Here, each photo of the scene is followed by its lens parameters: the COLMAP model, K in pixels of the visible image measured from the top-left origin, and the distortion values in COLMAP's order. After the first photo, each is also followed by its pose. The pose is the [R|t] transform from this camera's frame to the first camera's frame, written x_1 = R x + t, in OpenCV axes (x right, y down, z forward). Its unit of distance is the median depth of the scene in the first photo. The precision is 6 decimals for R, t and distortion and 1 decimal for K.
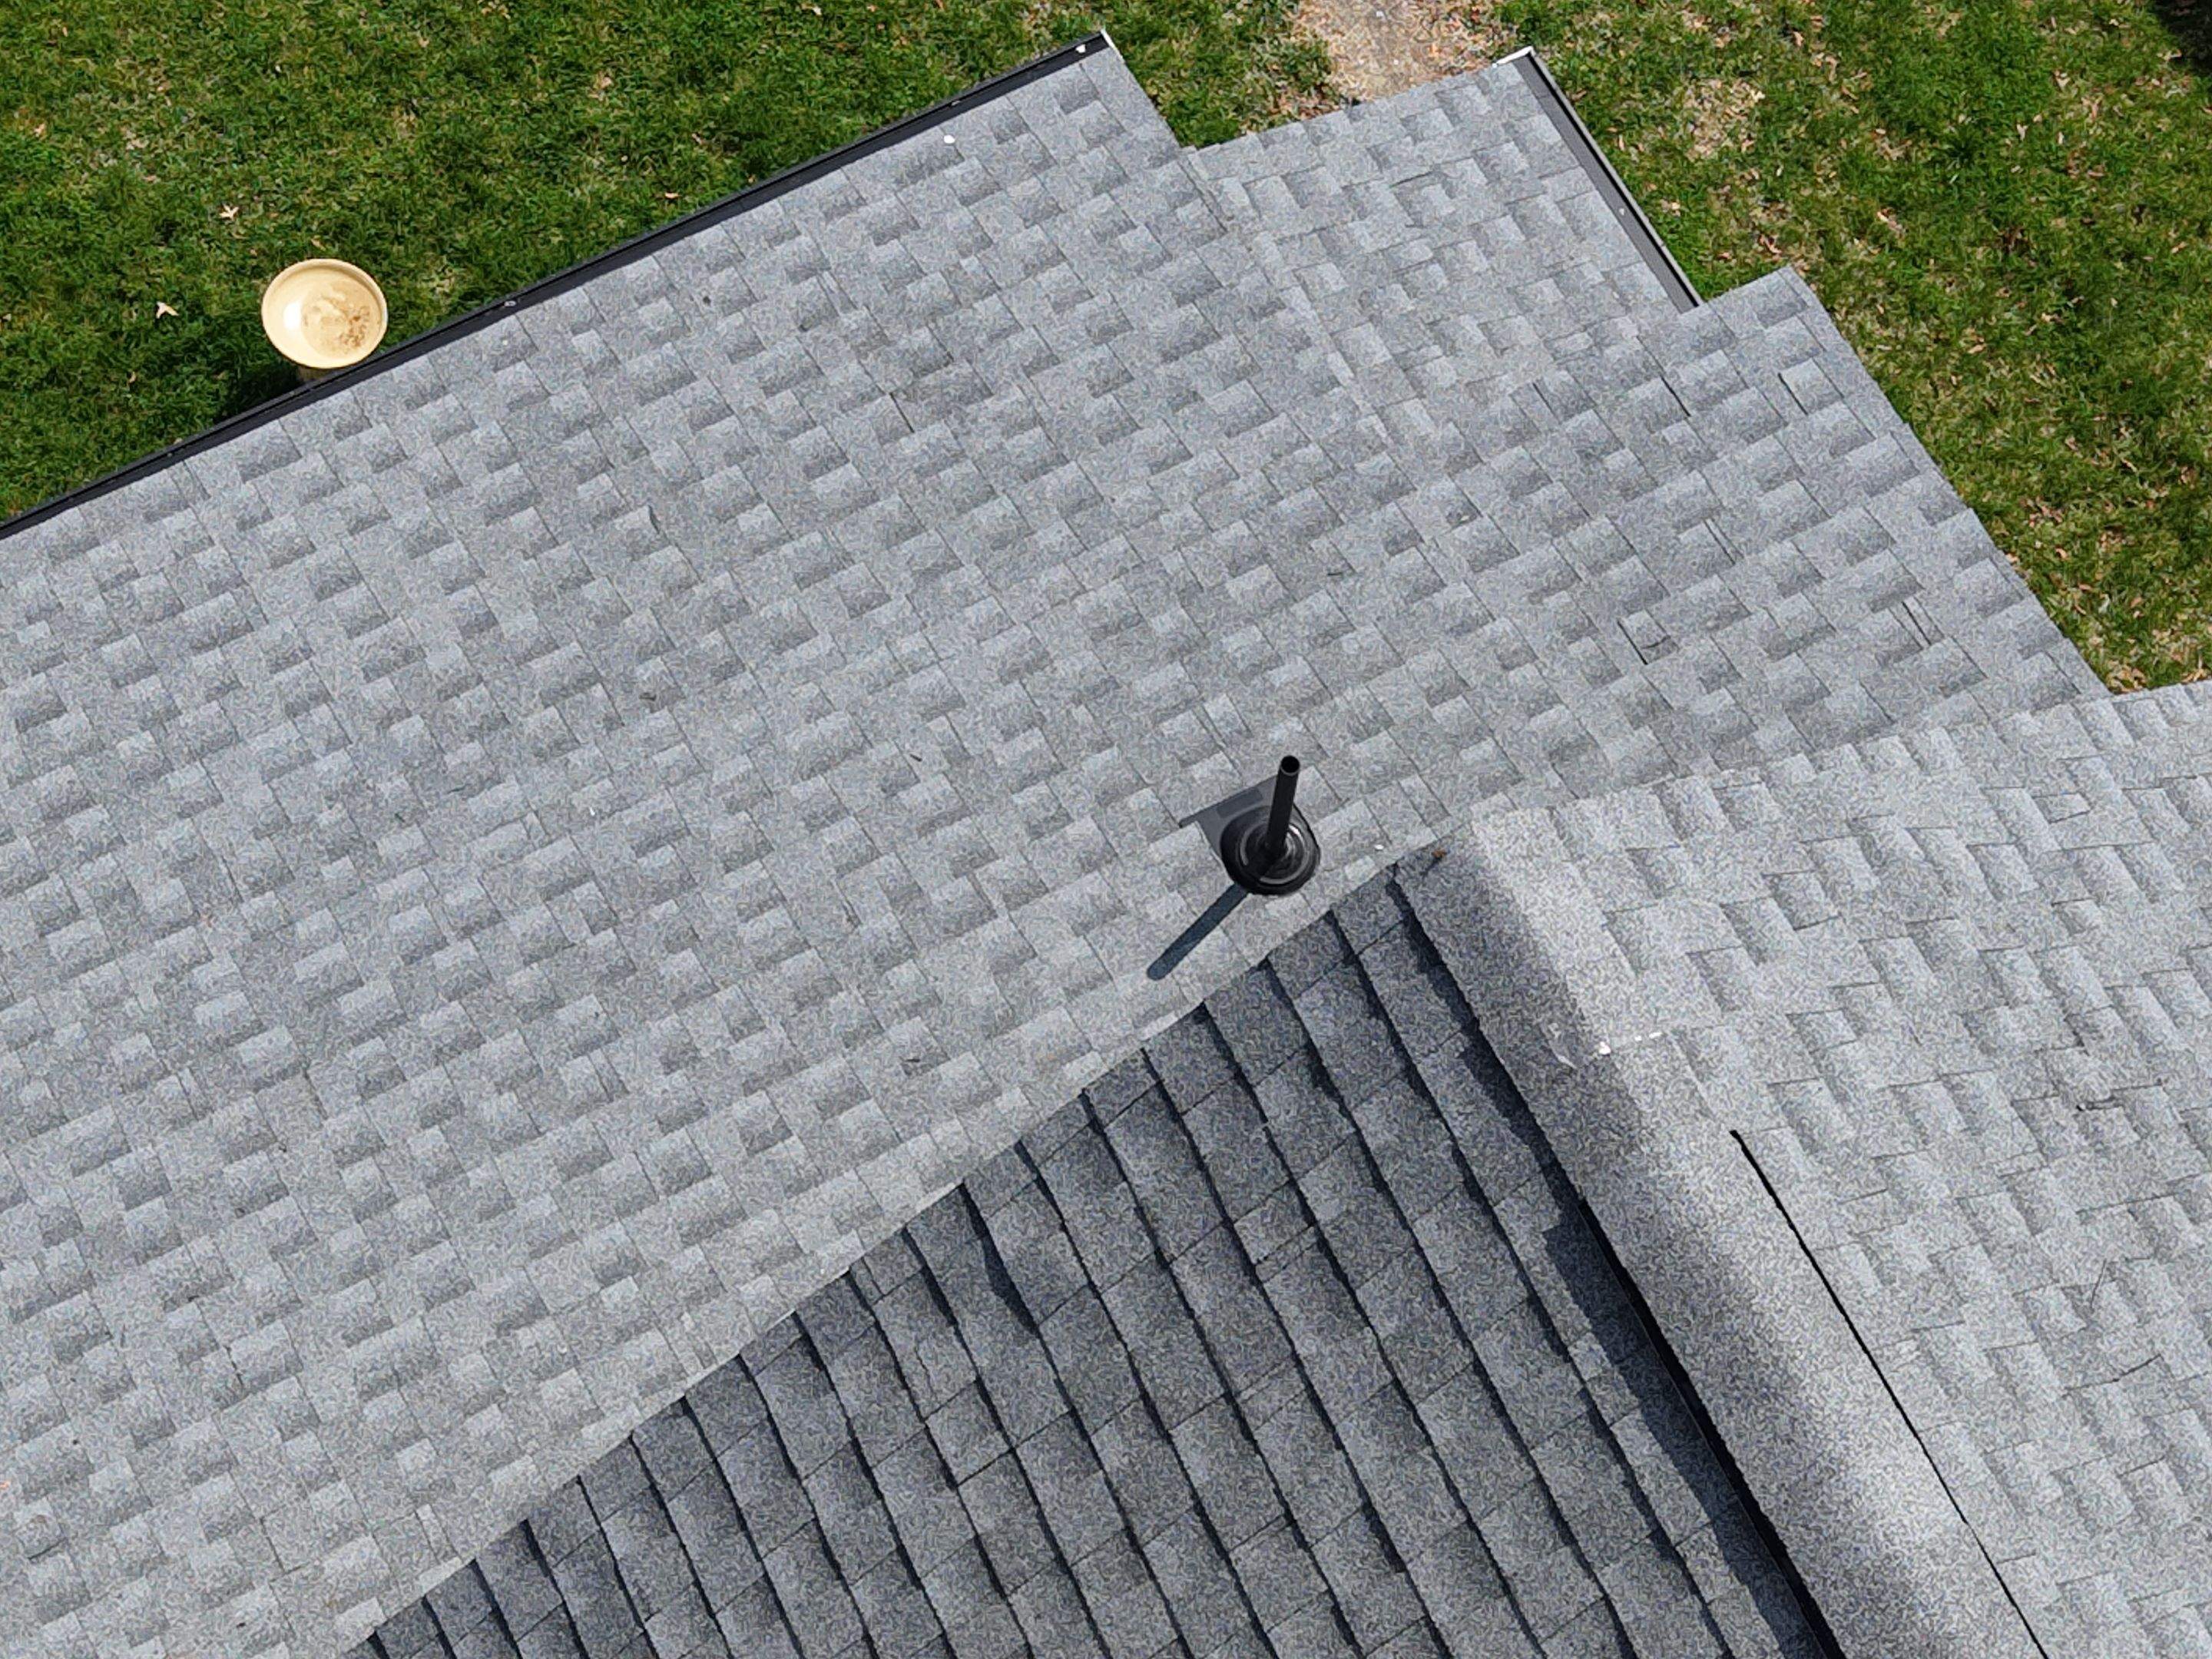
lens RADIAL K [[4237.7, 0, 1049.6], [0, 4237.7, 809.0], [0, 0, 1]] dist [0.126306, 0.000000]
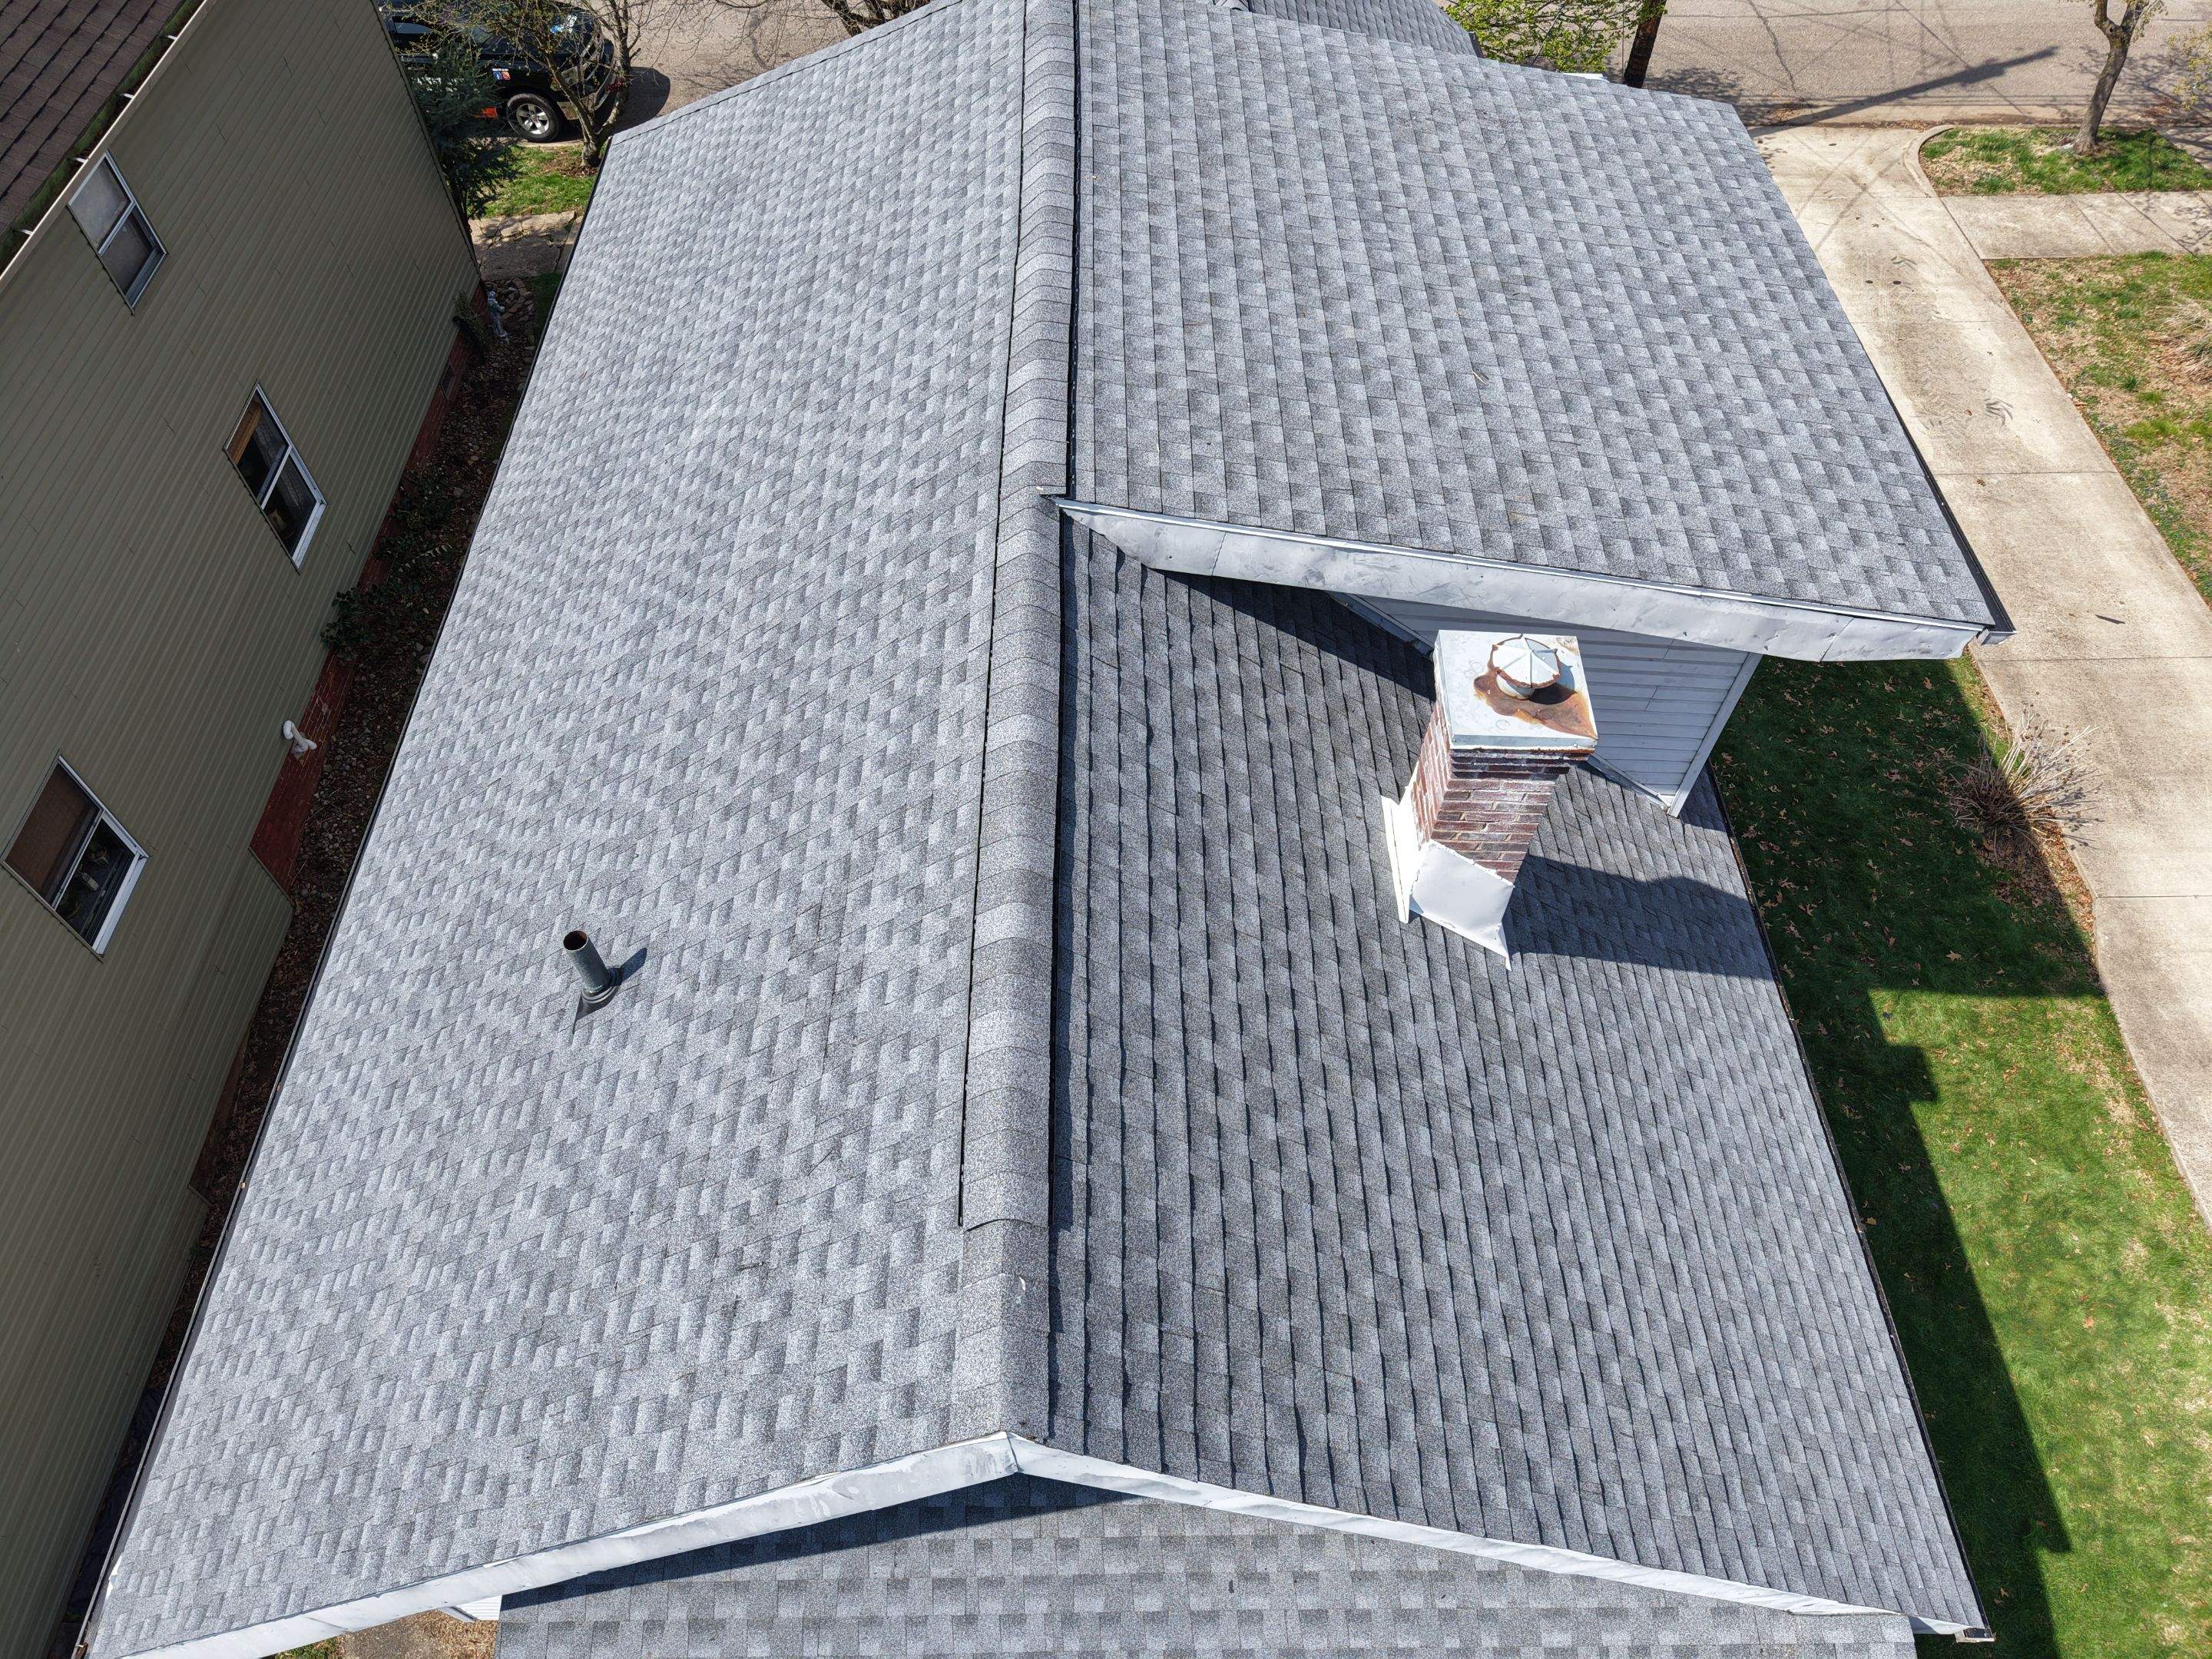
lens RADIAL K [[1476.4, 0, 1103.2], [0, 1476.4, 823.6], [0, 0, 1]] dist [0.060379, -0.021807]
pose [[-0.898224, -0.353143, 0.261693, -0.008727], [0.411878, -0.468386, 0.781647, -0.324522], [-0.153460, 0.809879, 0.566167, 0.445393]]
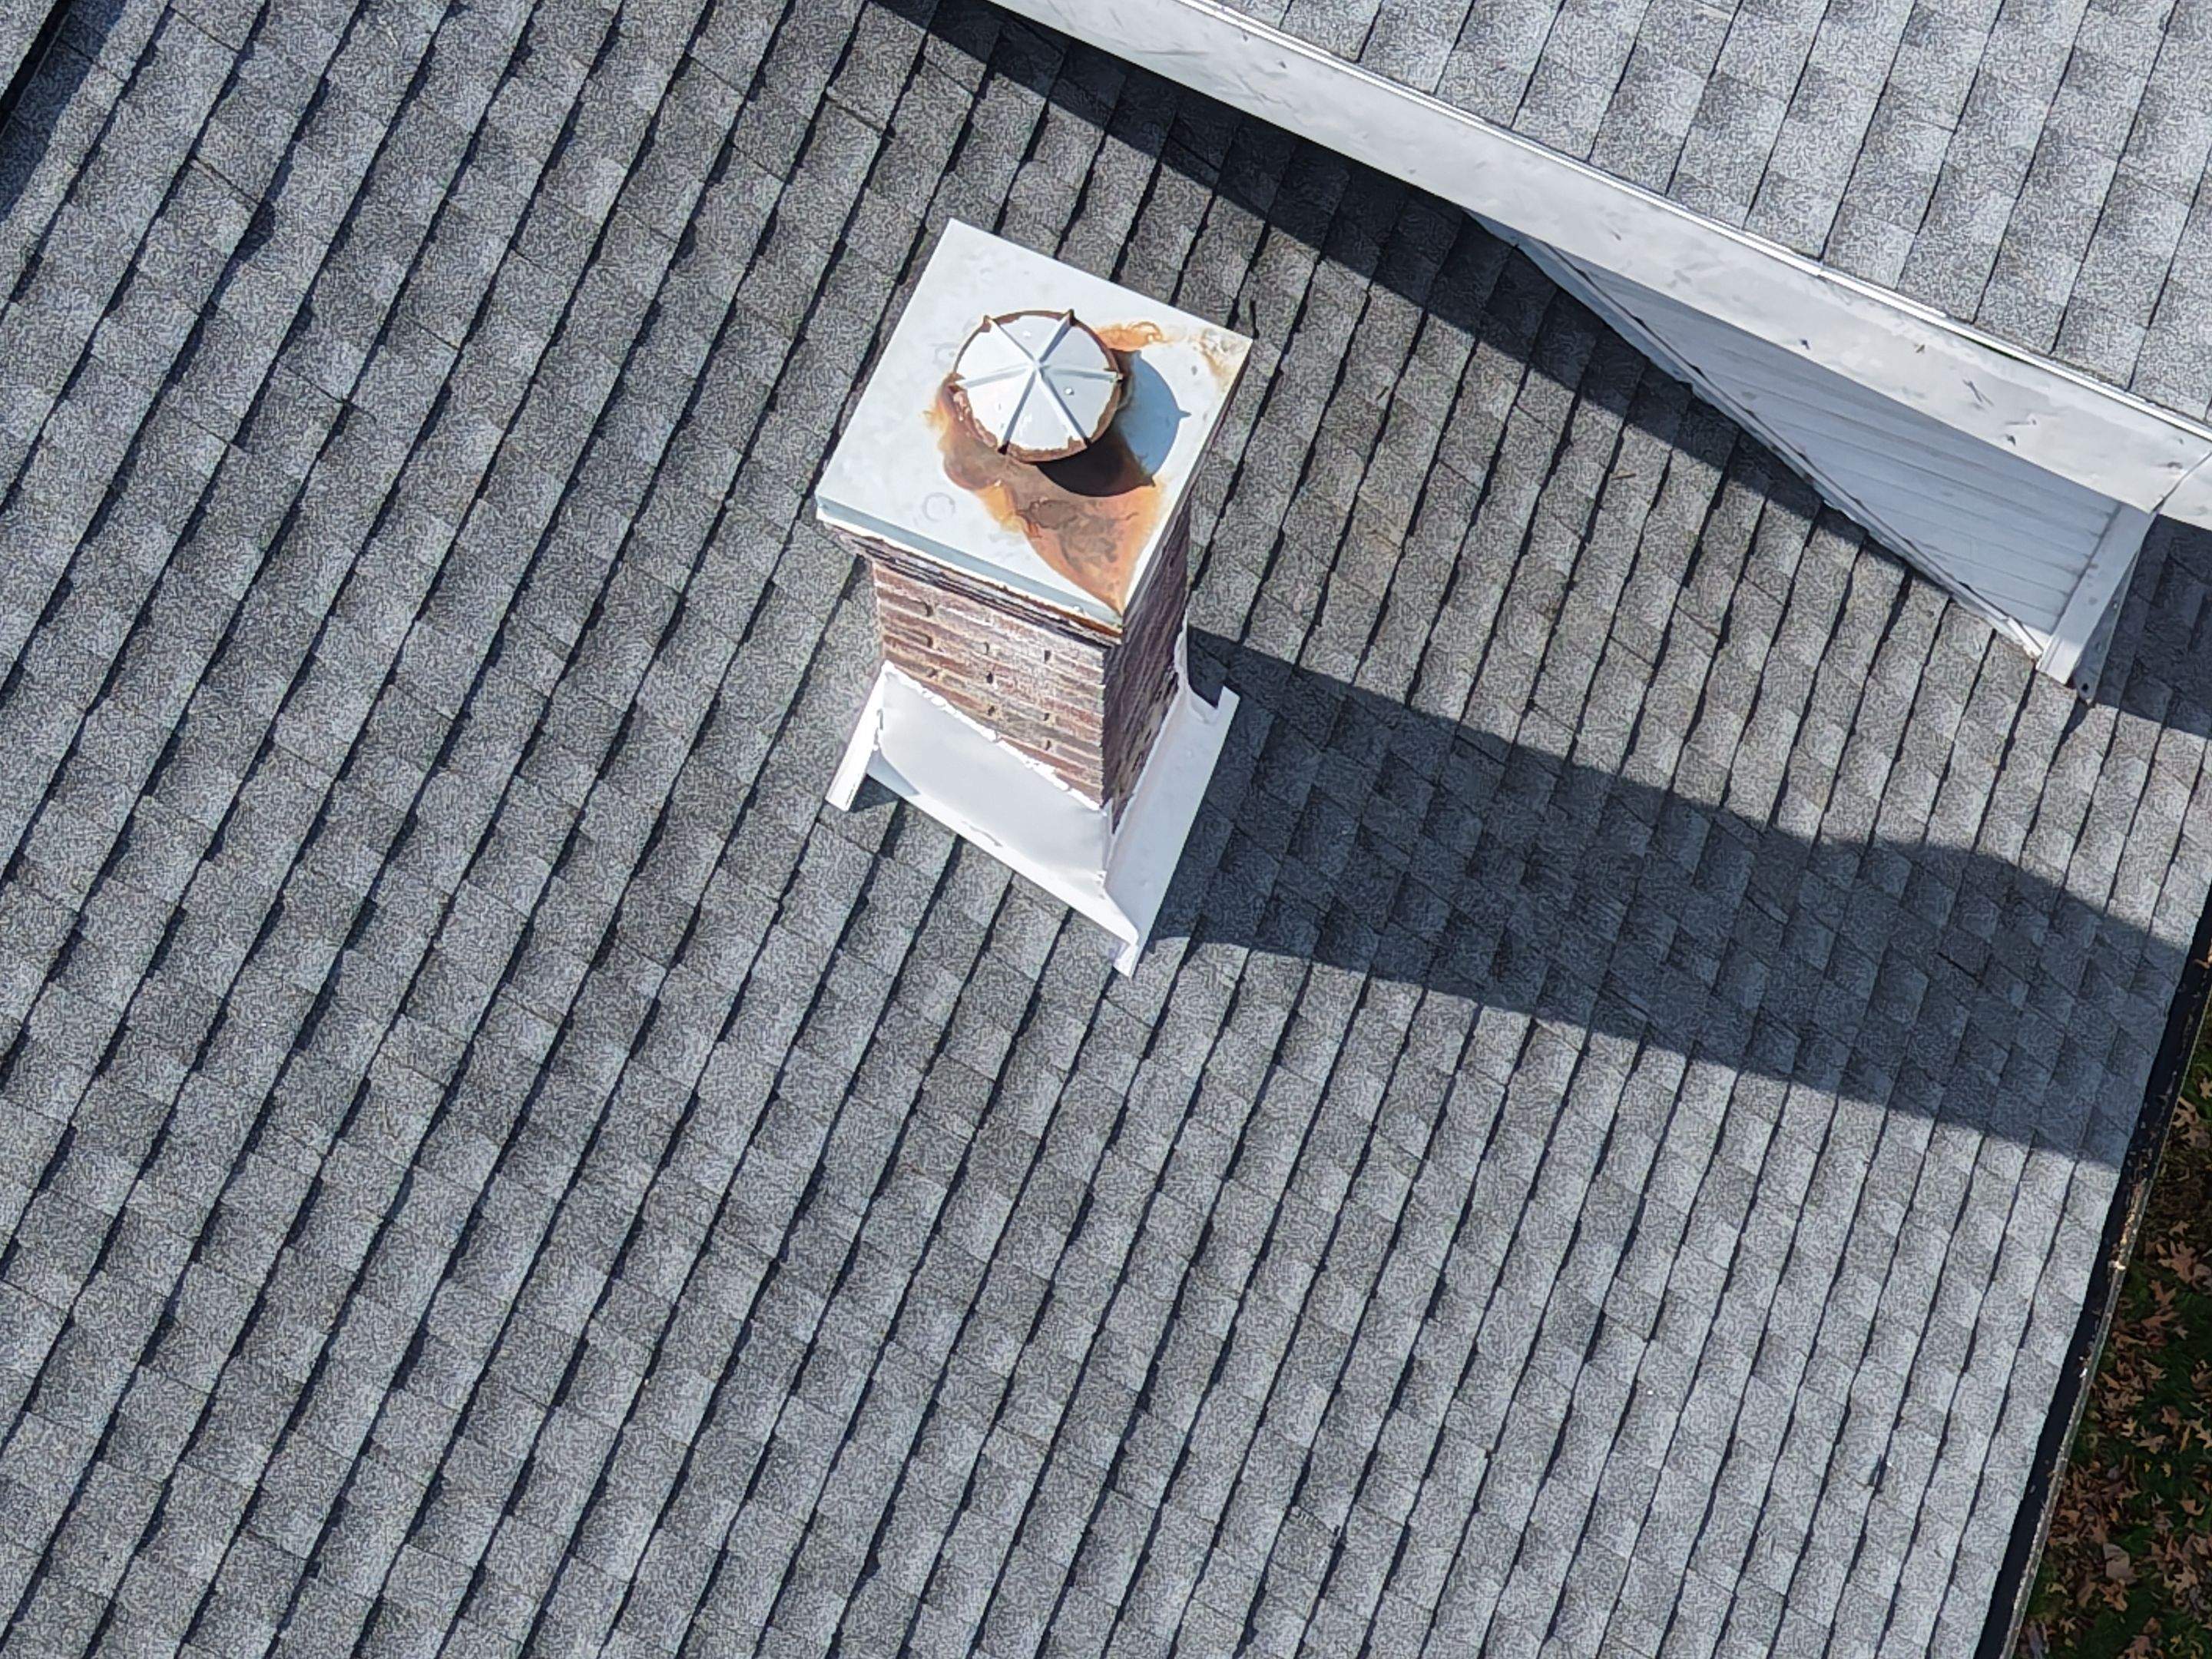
lens RADIAL K [[4237.7, 0, 1094.6], [0, 4237.7, 840.8], [0, 0, 1]] dist [0.126306, 0.000000]
pose [[-0.677877, -0.683747, 0.270136, -0.324106], [0.692460, -0.470401, 0.547012, -0.119277], [-0.246945, 0.557866, 0.792341, 0.074653]]
